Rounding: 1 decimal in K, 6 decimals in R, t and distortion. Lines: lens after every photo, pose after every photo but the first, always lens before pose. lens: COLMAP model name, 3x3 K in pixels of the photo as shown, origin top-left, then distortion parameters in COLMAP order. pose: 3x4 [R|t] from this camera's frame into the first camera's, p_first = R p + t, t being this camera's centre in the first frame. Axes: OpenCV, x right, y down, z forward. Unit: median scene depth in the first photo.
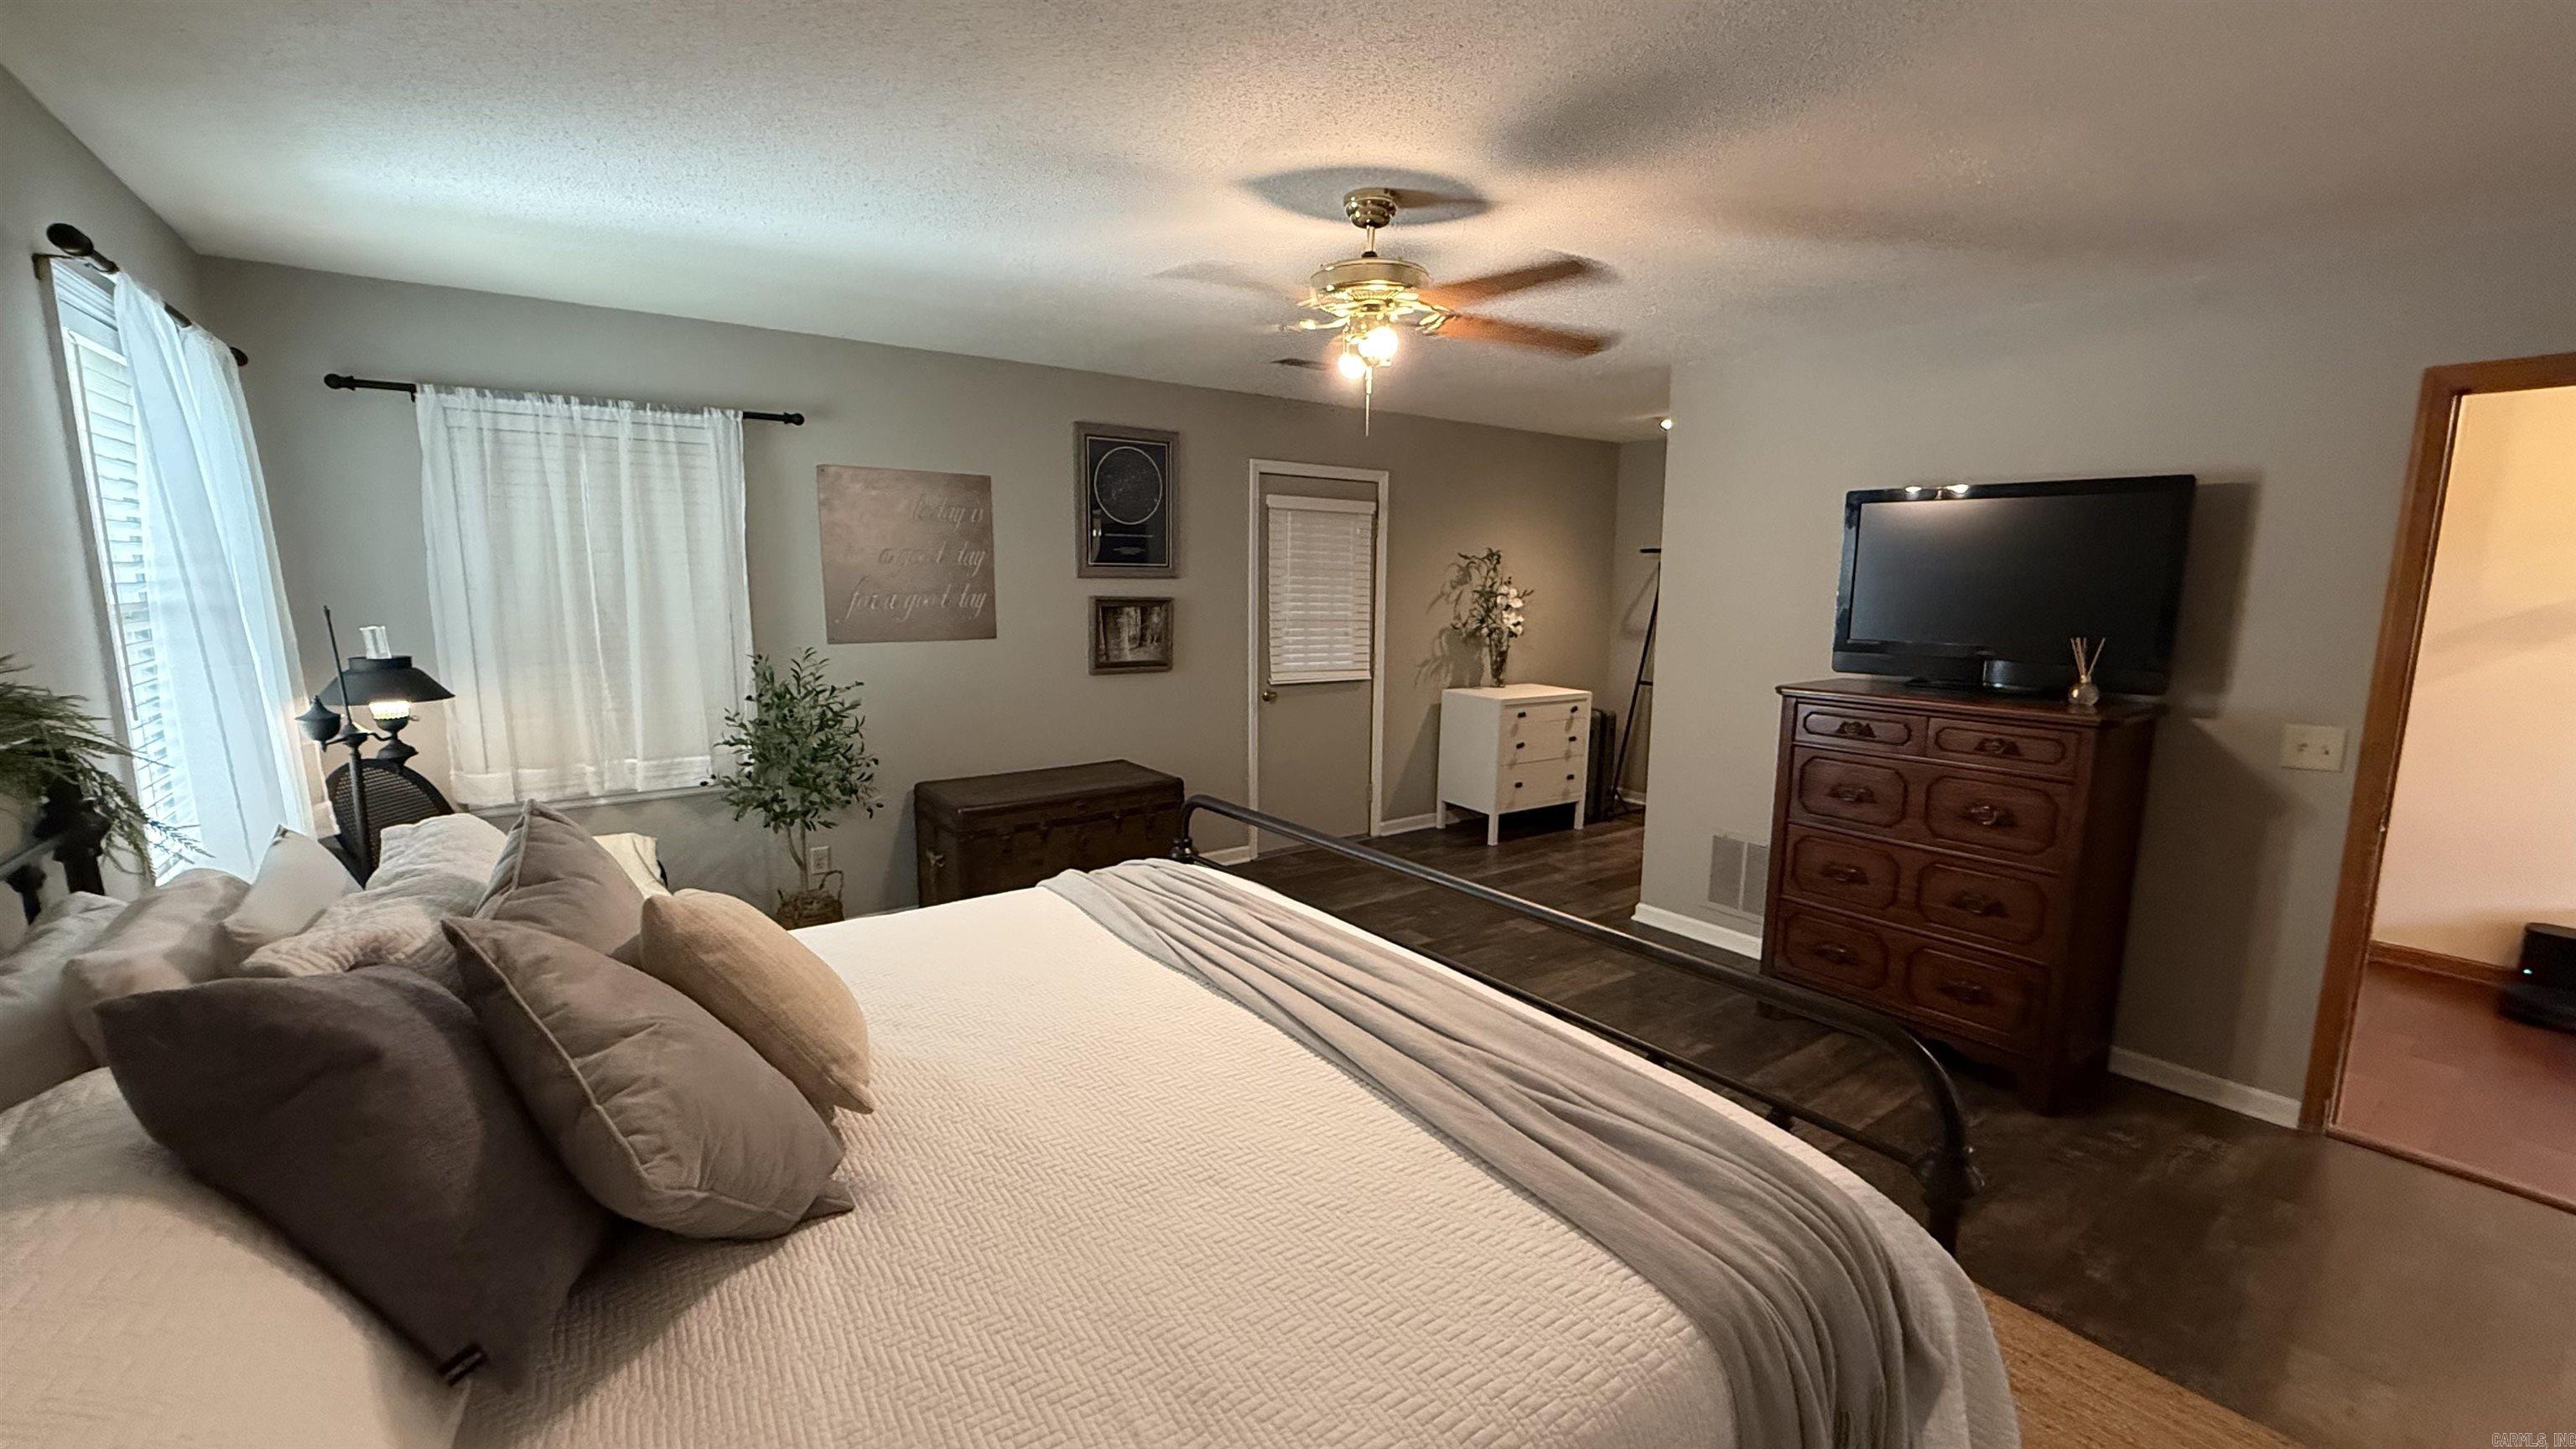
lens RADIAL K [[1026.9, 0, 1297.1], [0, 1026.9, 734.3], [0, 0, 1]] dist [0.001606, 0.000152]
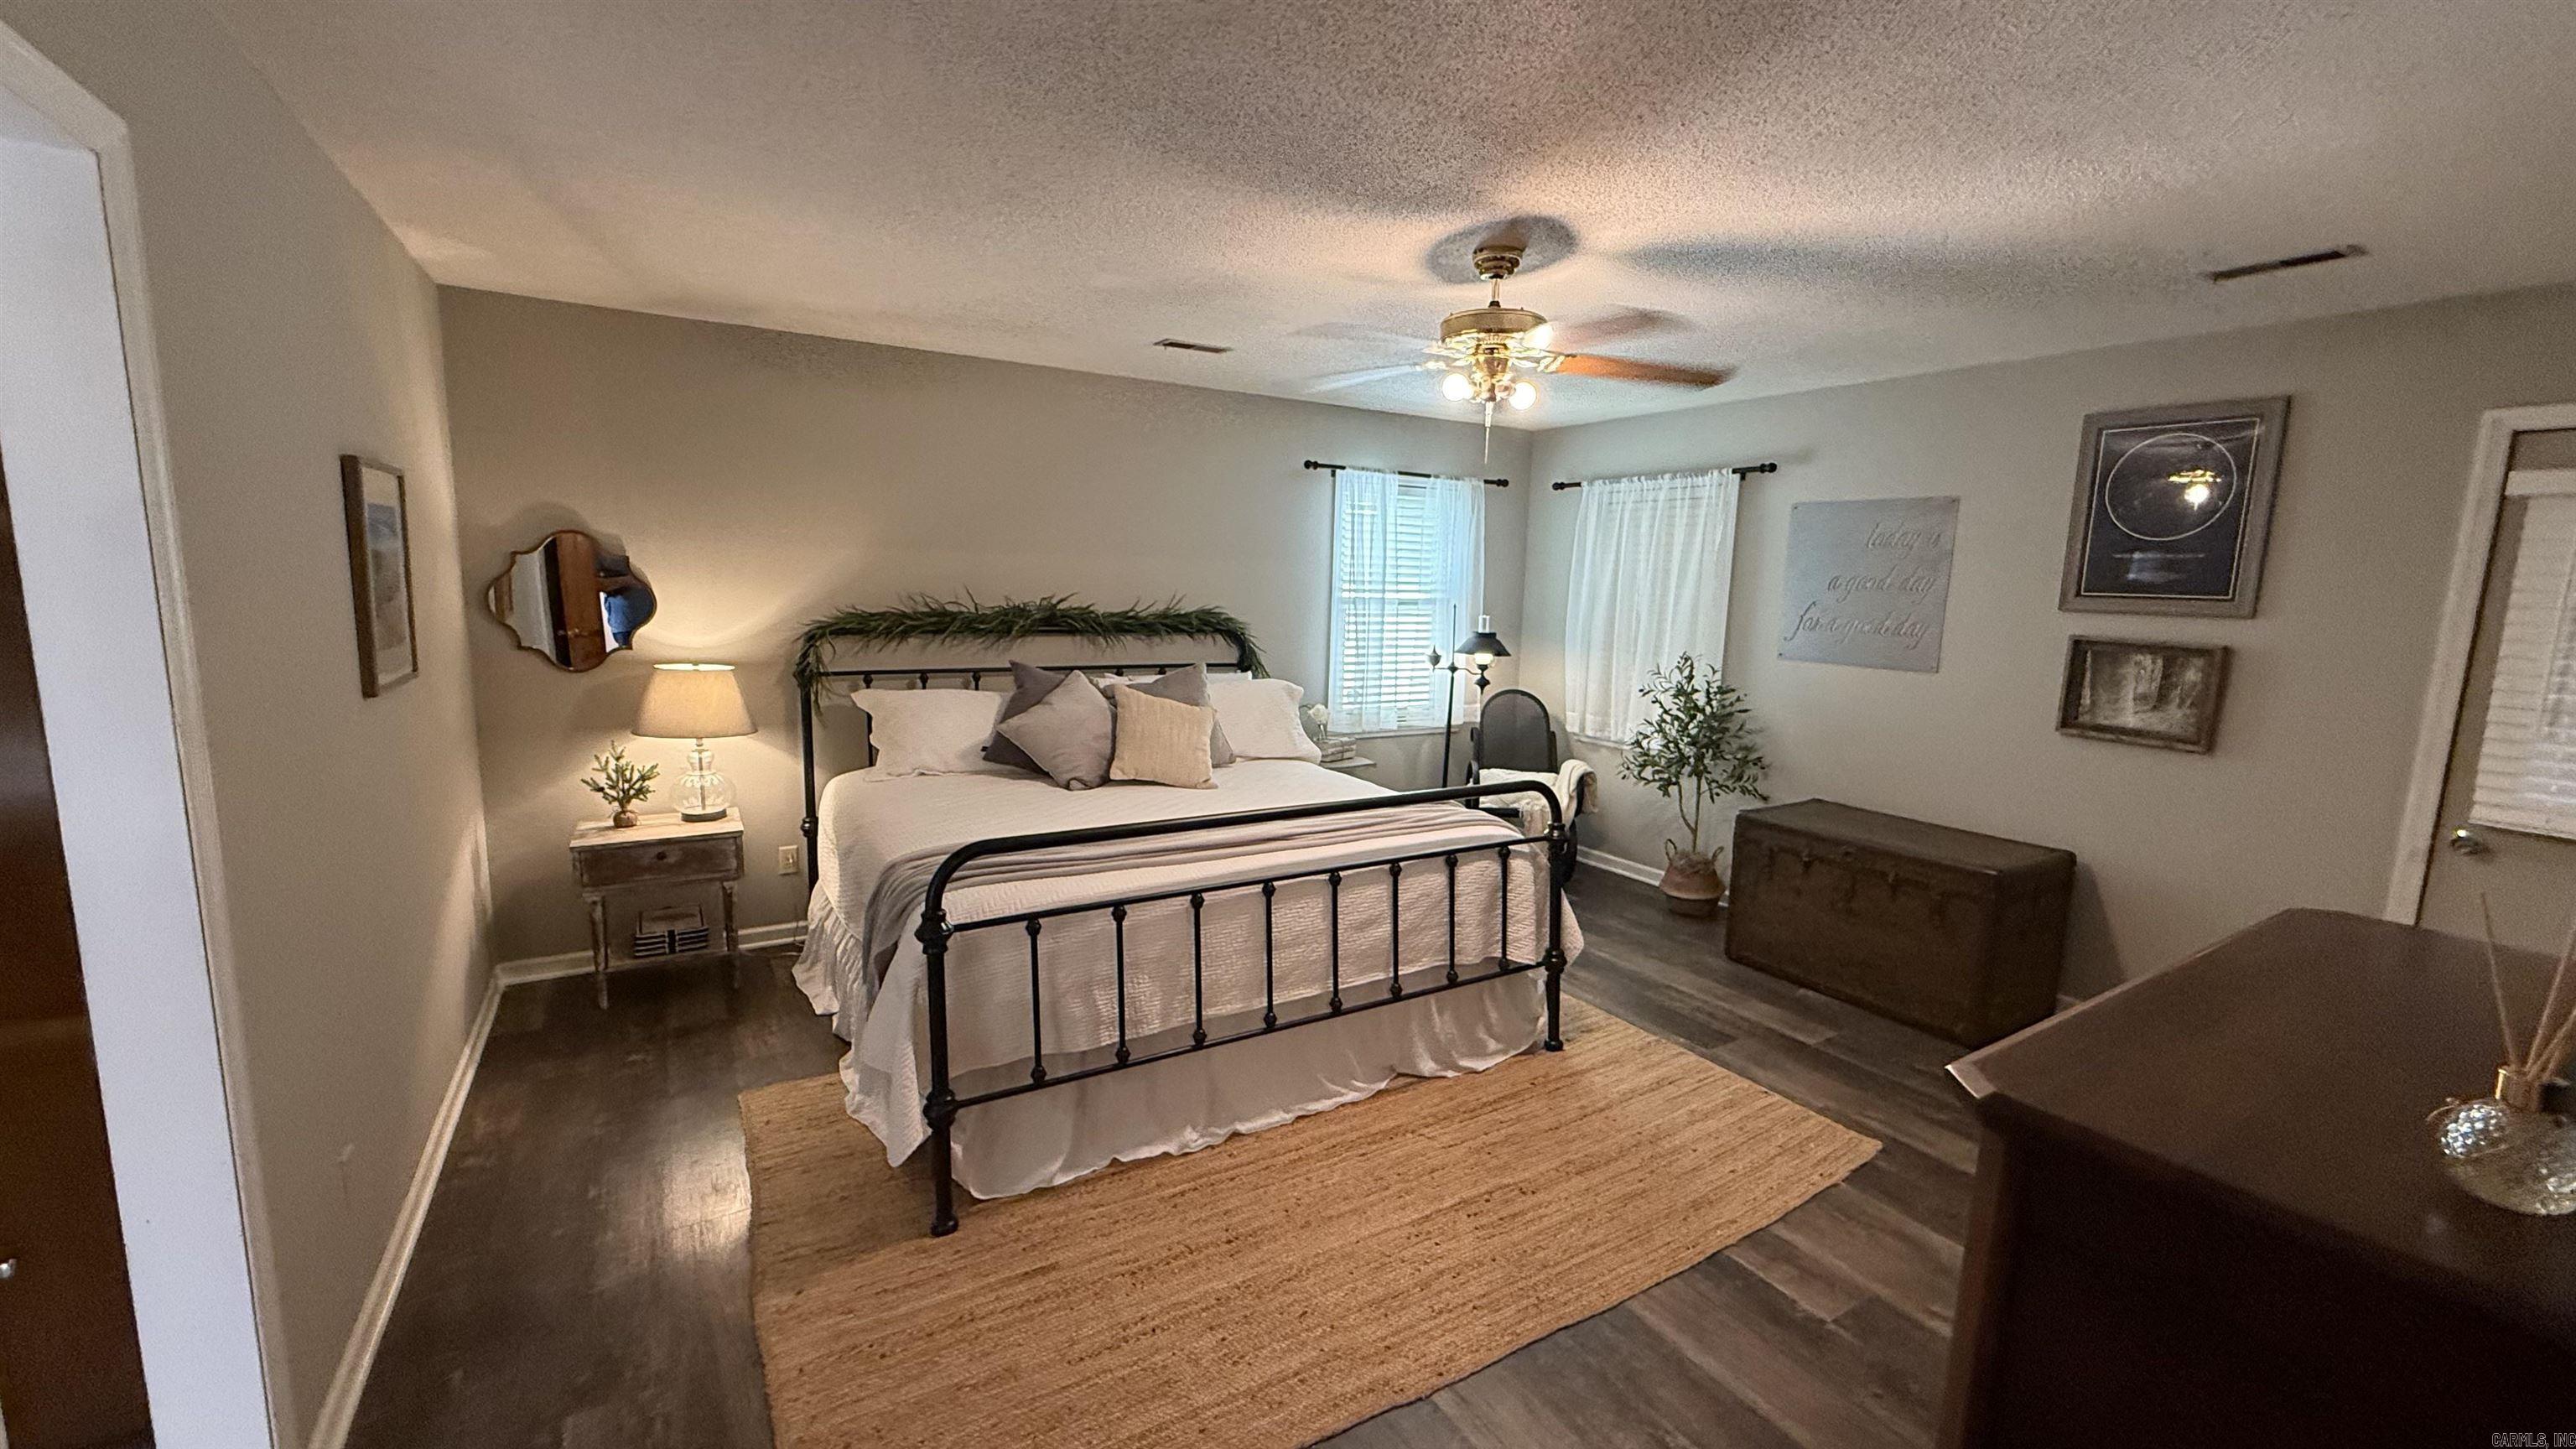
lens RADIAL K [[1026.9, 0, 1297.8], [0, 1026.9, 722.8], [0, 0, 1]] dist [0.001606, 0.000152]
pose [[-0.089396, 0.134286, -0.986902, 0.635716], [-0.181746, 0.972033, 0.148726, -0.078288], [0.979274, 0.192661, -0.062490, 0.482852]]
